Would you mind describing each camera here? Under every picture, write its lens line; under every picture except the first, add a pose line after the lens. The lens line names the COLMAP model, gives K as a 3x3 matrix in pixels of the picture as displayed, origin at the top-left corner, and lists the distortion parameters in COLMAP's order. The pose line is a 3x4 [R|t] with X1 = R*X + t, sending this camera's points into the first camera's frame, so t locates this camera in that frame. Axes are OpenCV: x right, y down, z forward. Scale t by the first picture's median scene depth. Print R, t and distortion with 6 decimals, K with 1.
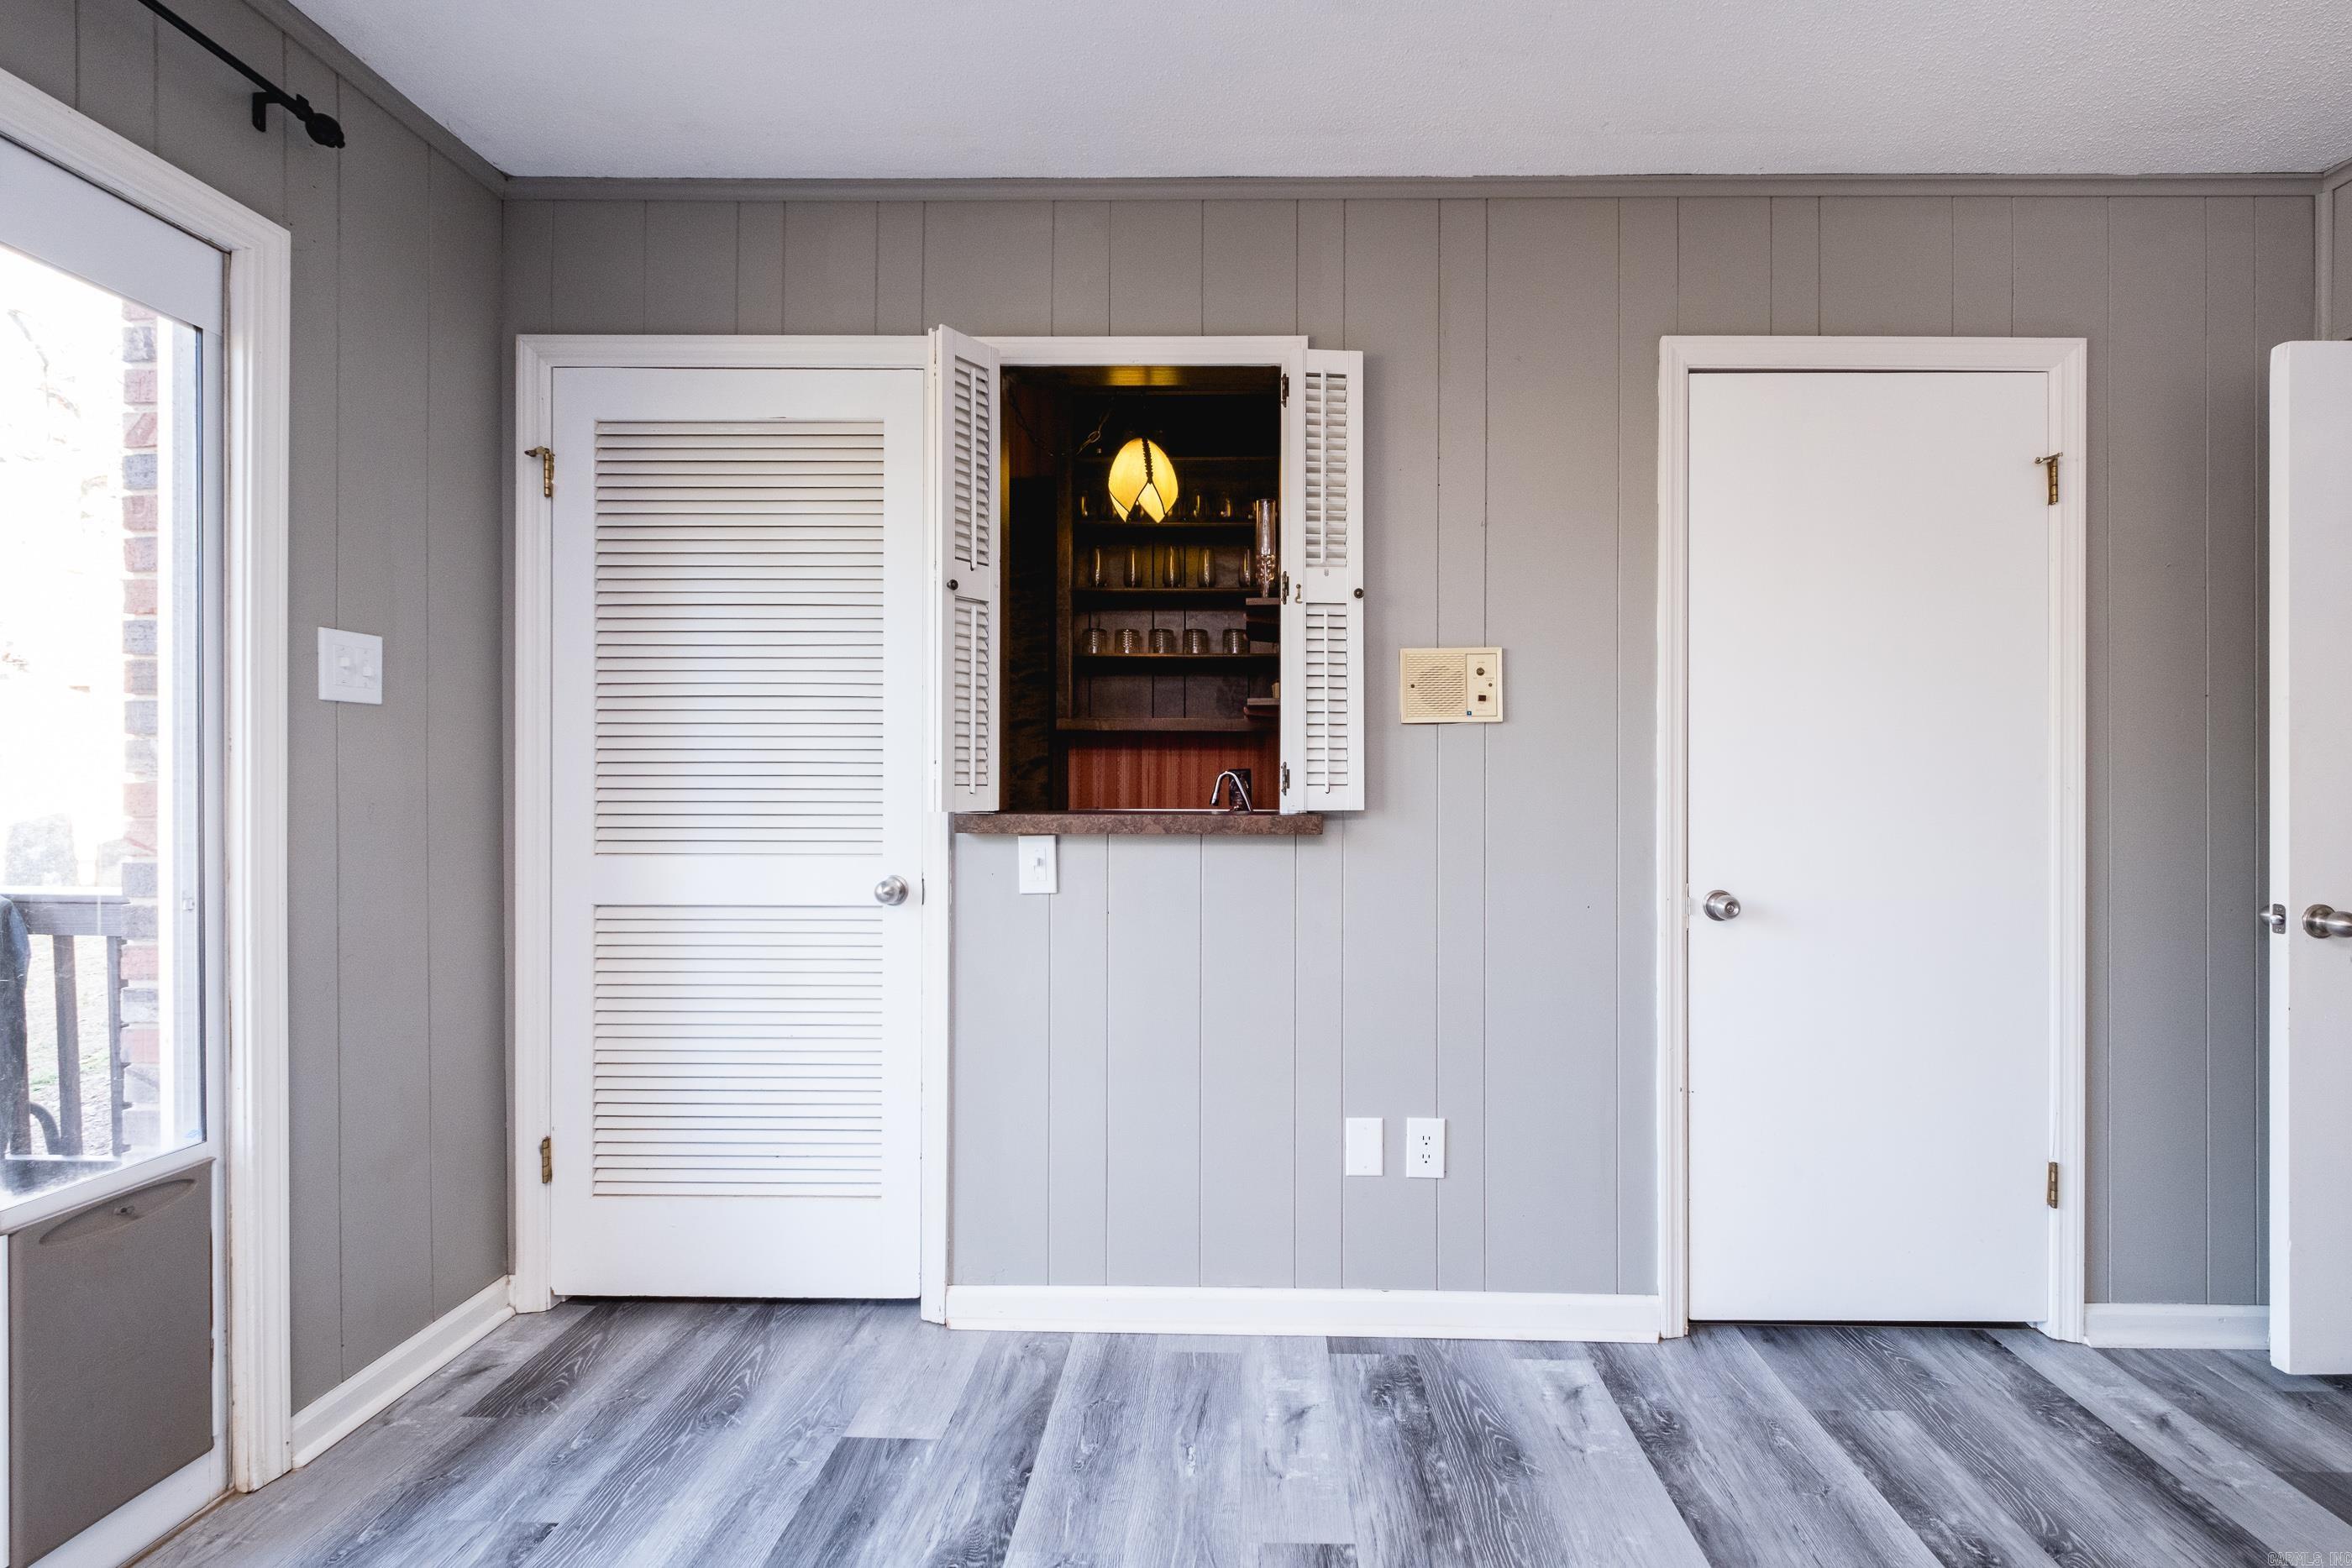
lens RADIAL K [[1014.0, 0, 1194.7], [0, 1014.0, 785.5], [0, 0, 1]] dist [-0.000120, -0.000666]
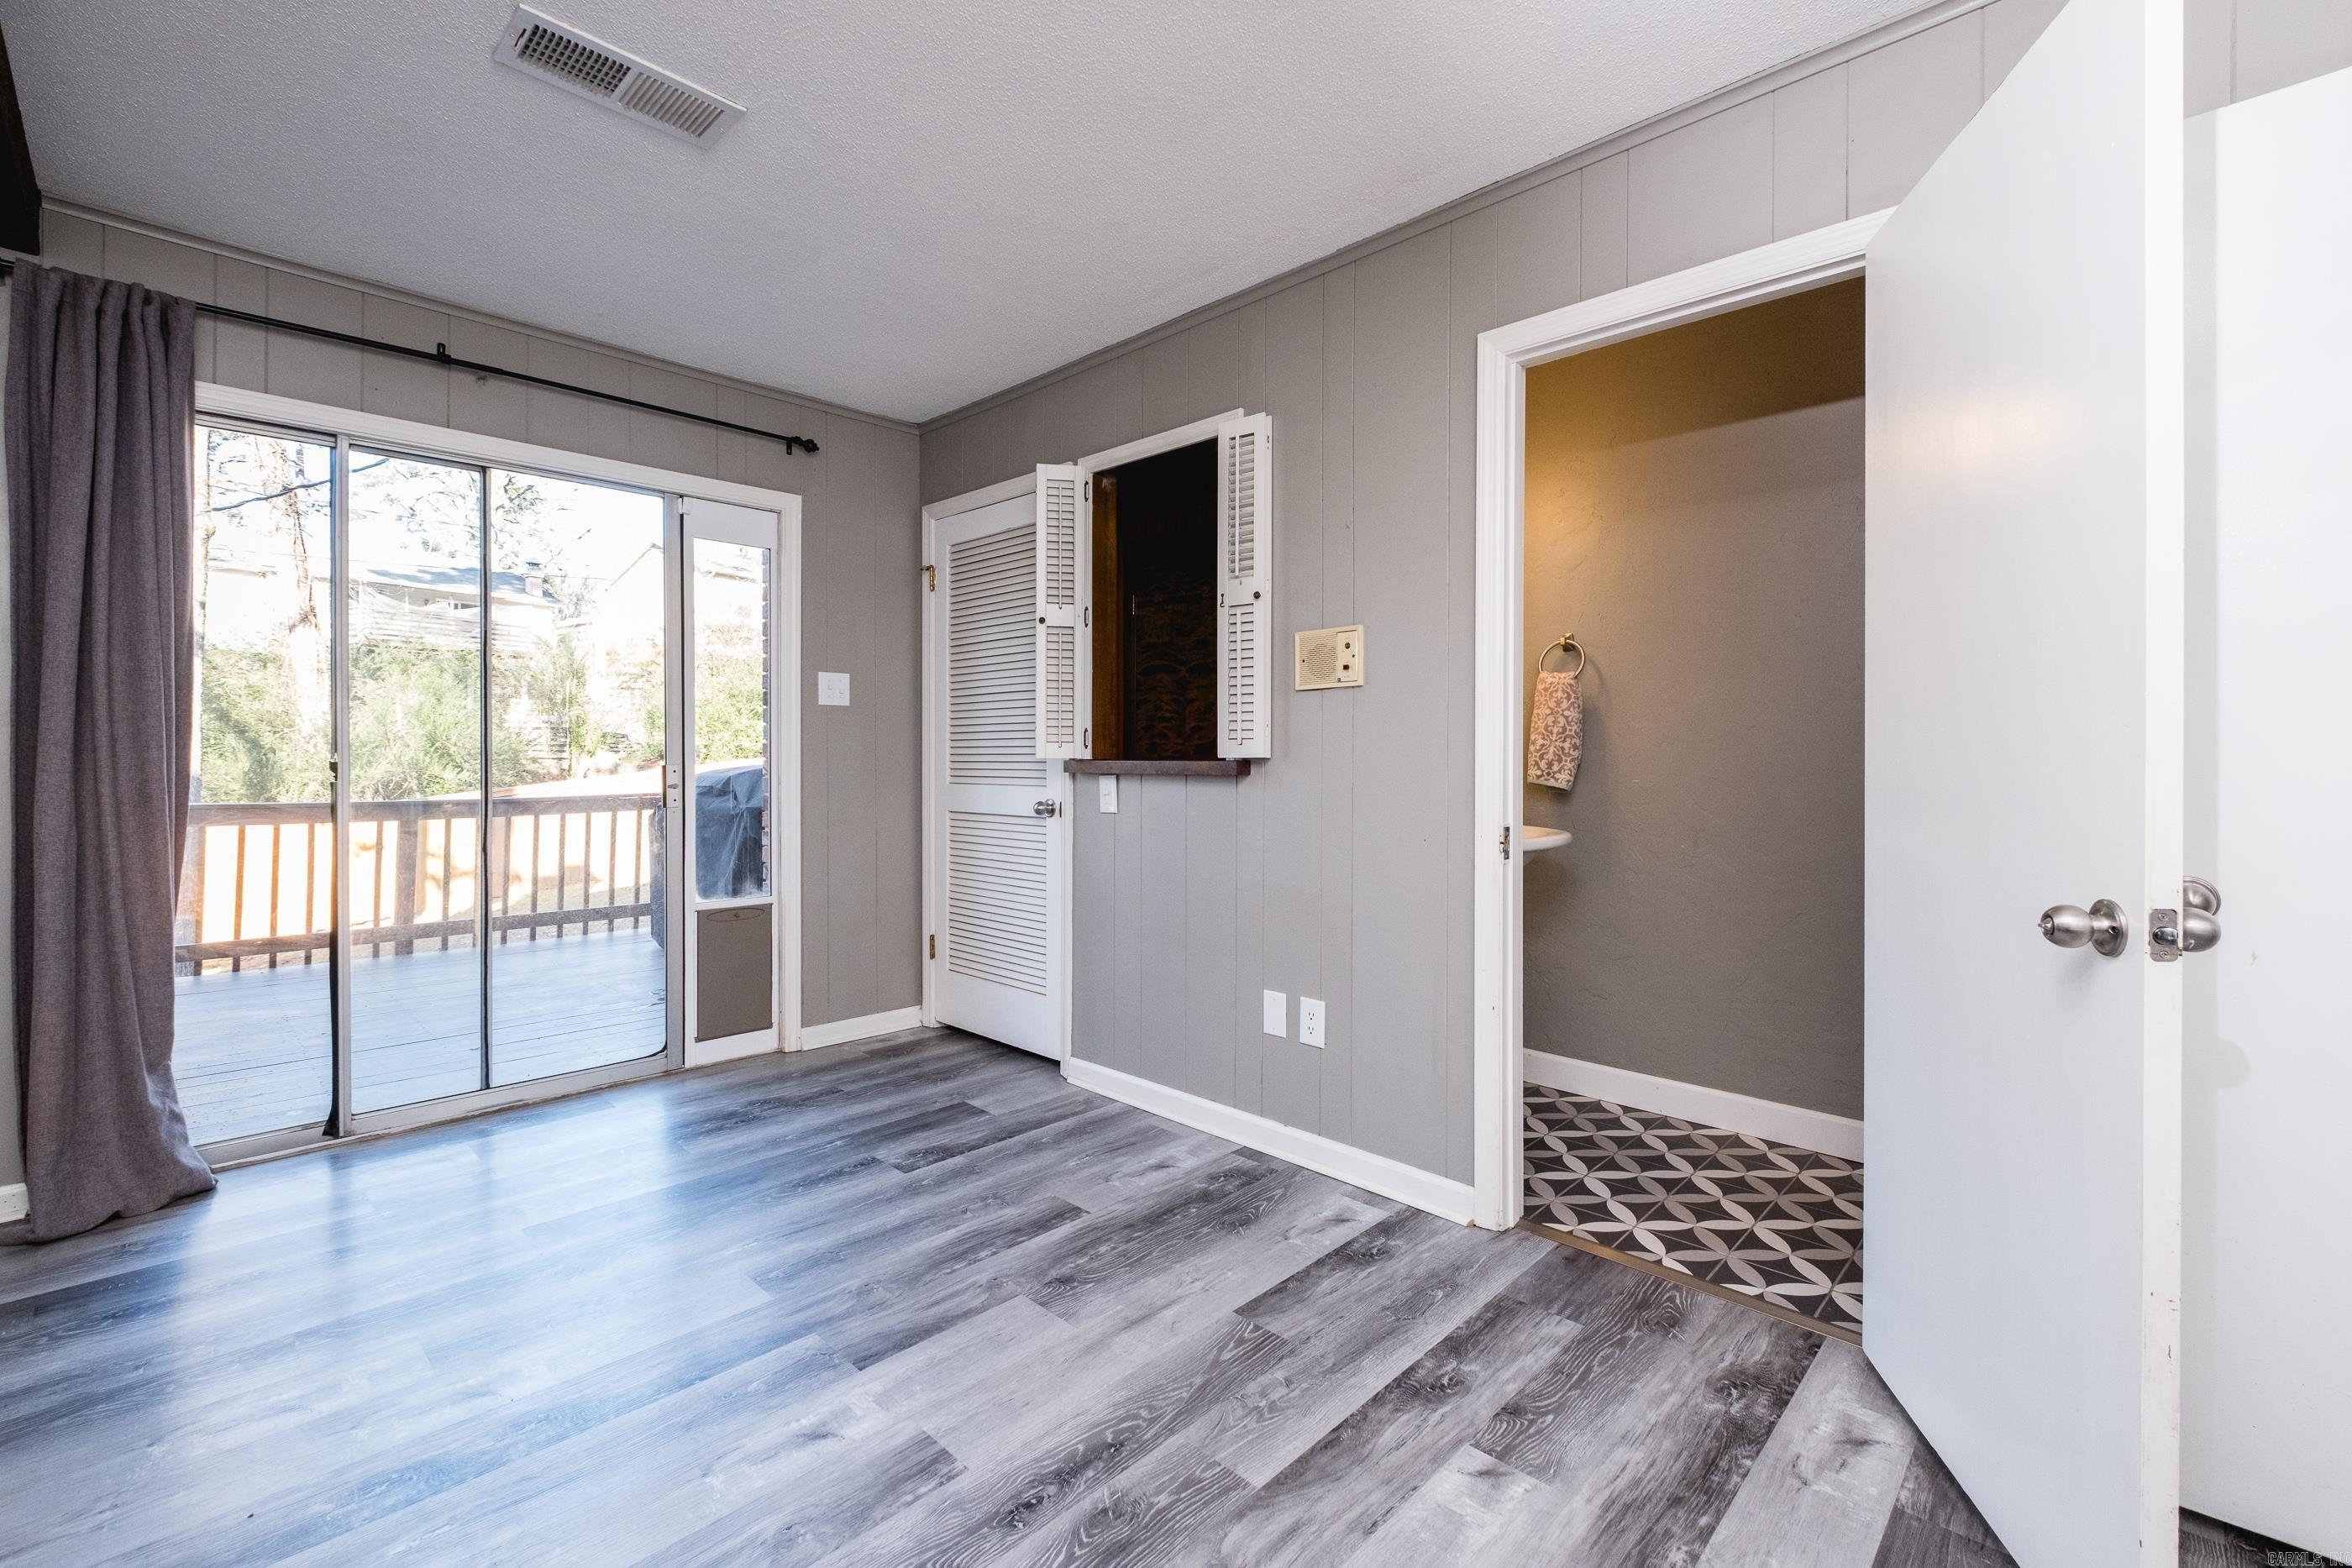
lens RADIAL K [[1007.7, 0, 1179.0], [0, 1007.7, 767.6], [0, 0, 1]] dist [-0.000785, 0.000033]
pose [[0.730185, 0.004848, -0.683232, 1.003161], [-0.001930, 0.999985, 0.005033, 0.031802], [0.683246, -0.002356, 0.730184, -0.043200]]
